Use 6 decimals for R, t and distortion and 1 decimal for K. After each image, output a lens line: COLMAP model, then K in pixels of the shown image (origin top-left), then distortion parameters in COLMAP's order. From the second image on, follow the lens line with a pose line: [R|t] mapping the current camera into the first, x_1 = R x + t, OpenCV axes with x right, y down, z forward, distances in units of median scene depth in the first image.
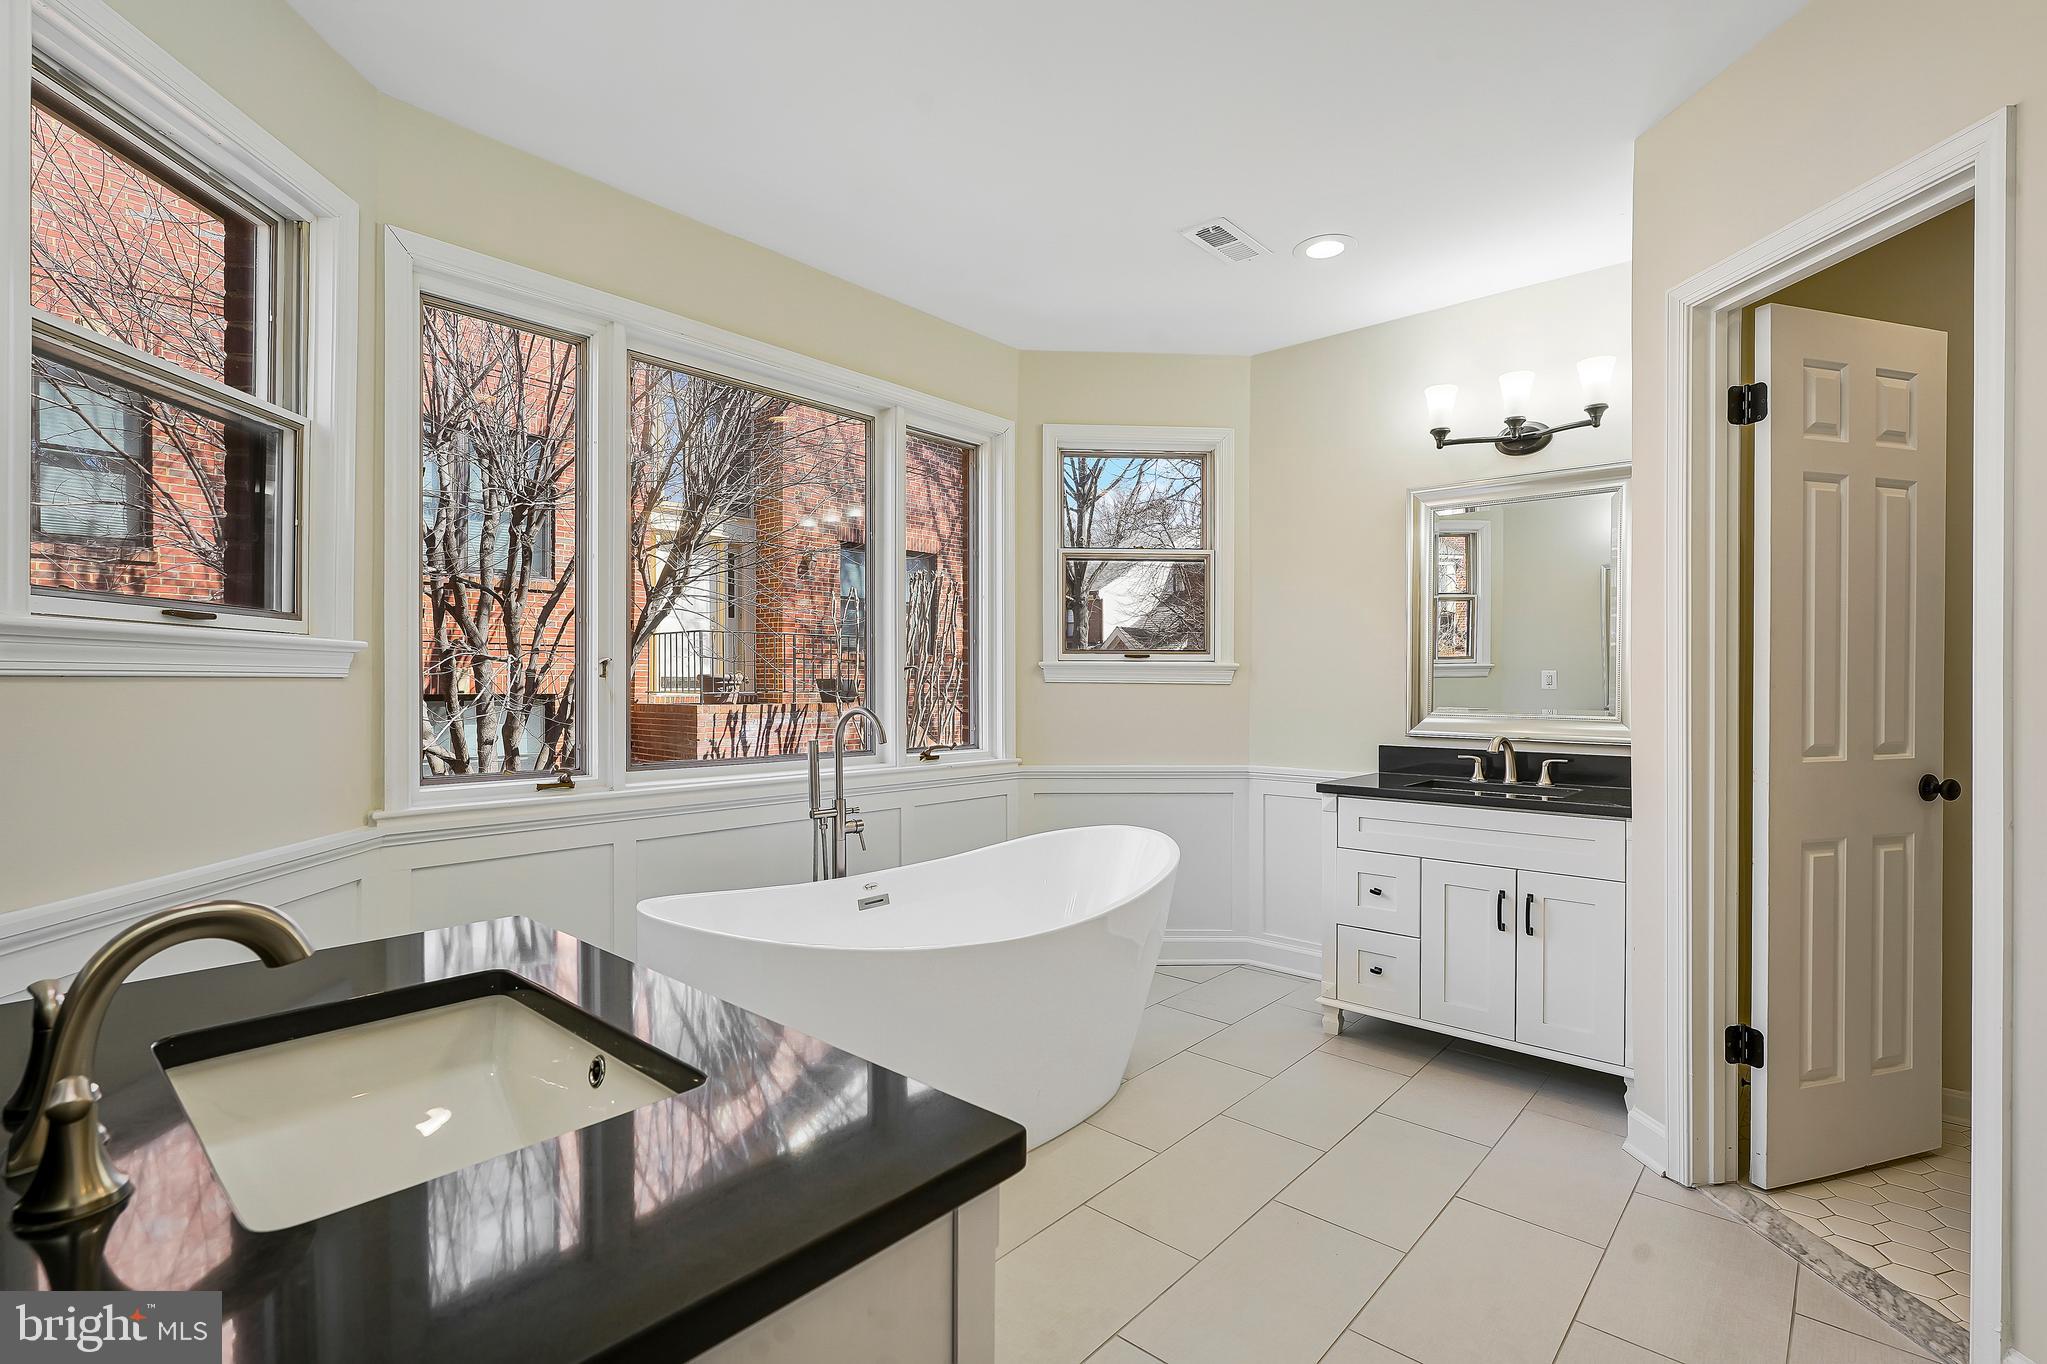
lens RADIAL K [[944.4, 0, 1024.3], [0, 944.4, 686.8], [0, 0, 1]] dist [0.002454, 0.000503]
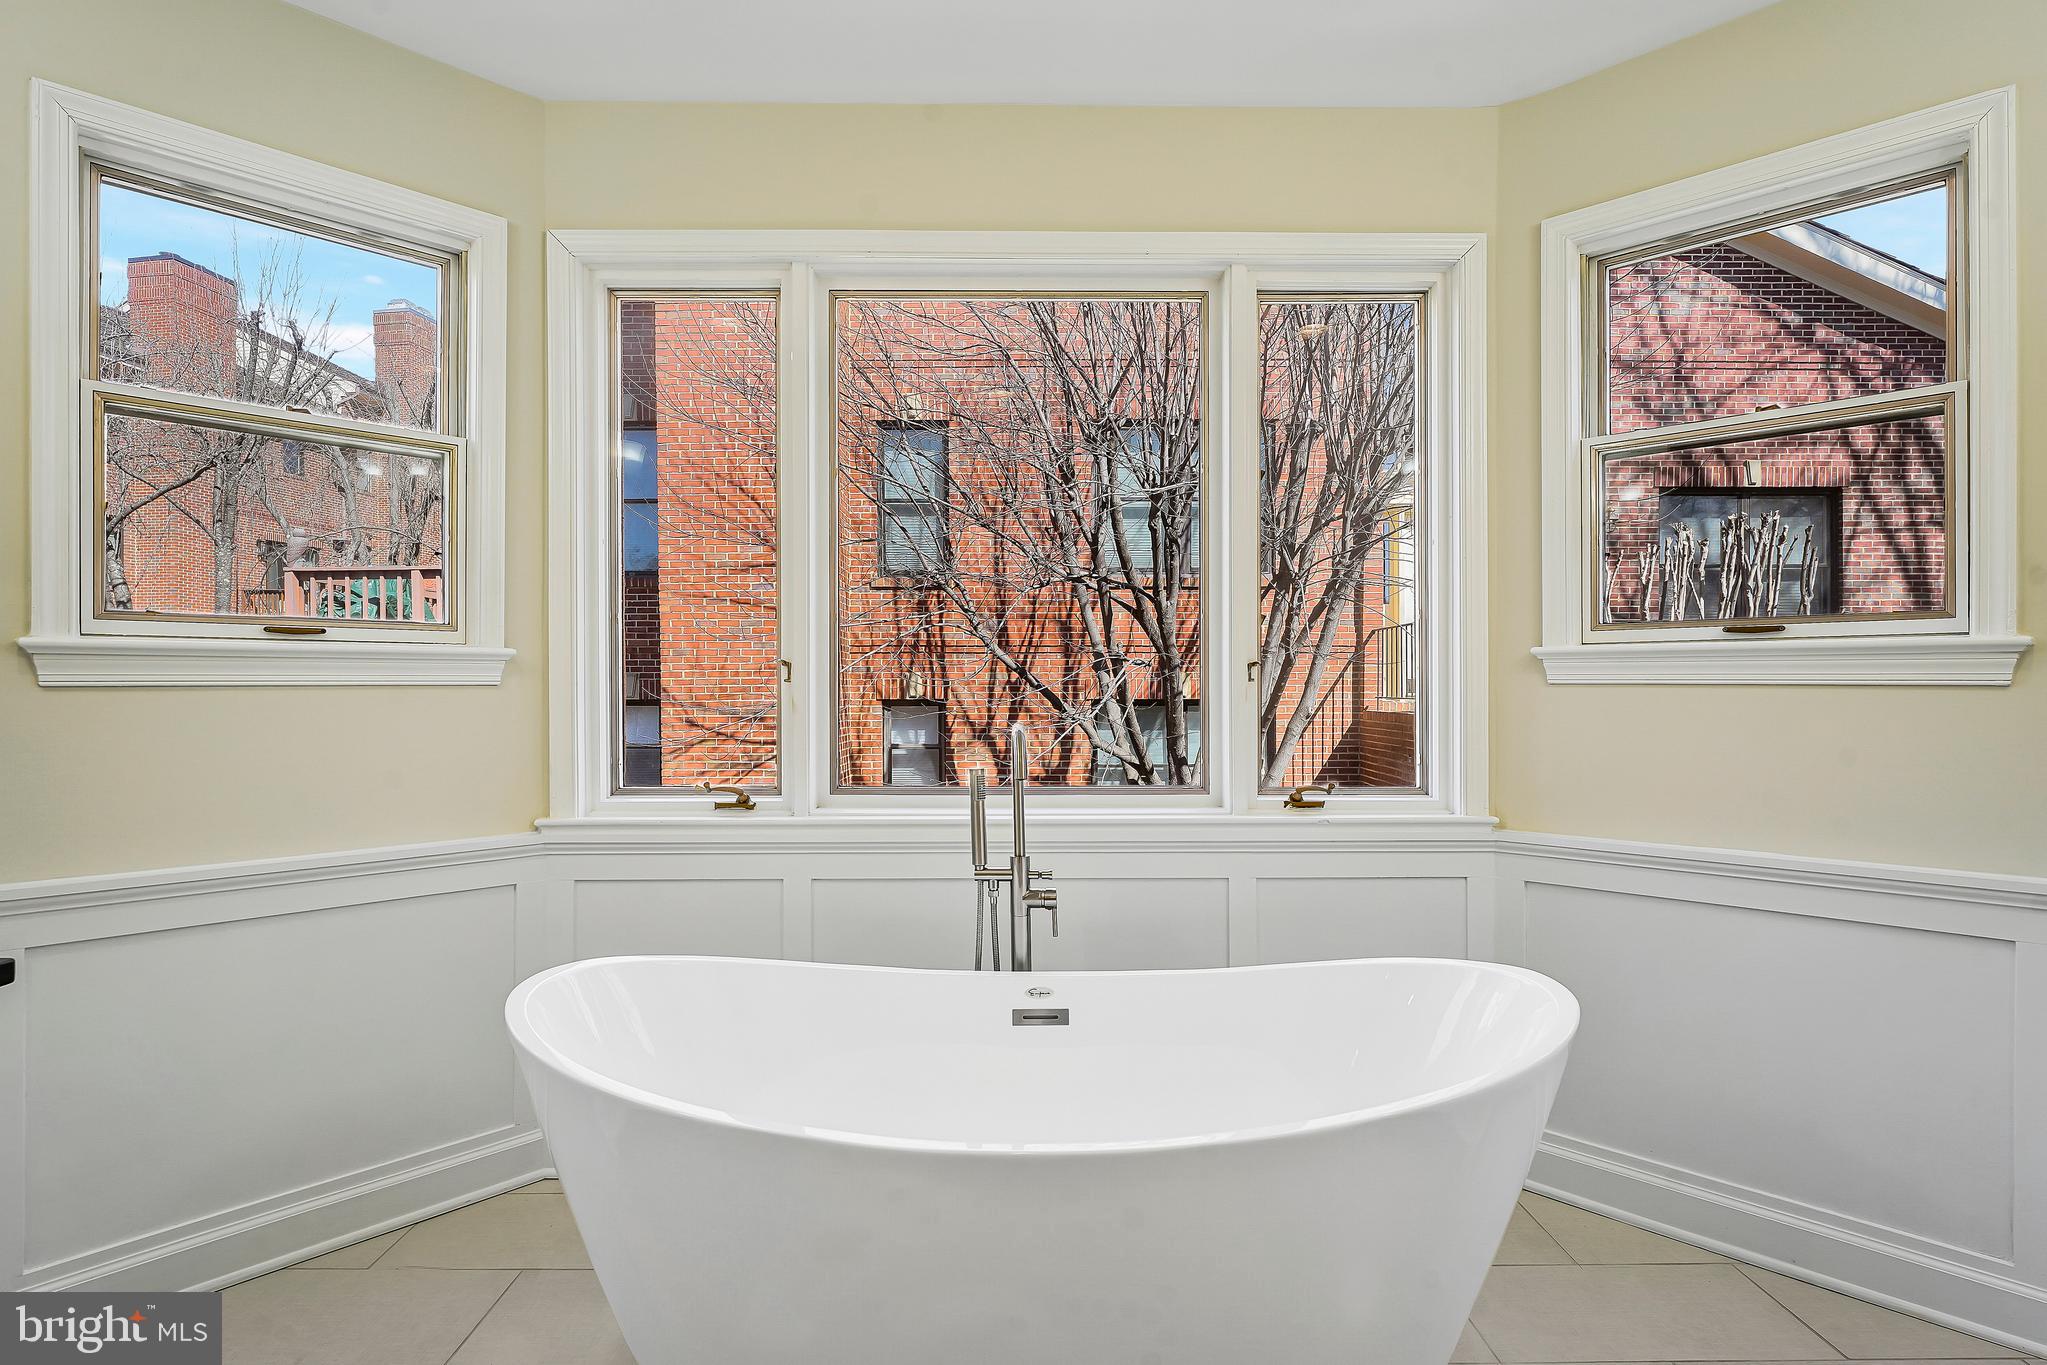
lens RADIAL K [[1074.2, 0, 1023.6], [0, 1074.2, 678.1], [0, 0, 1]] dist [0.000893, -0.000588]
pose [[0.670955, -0.010601, -0.741422, 0.388488], [0.002143, 0.999921, -0.012358, -0.000955], [0.741495, 0.006703, 0.670925, 0.475848]]
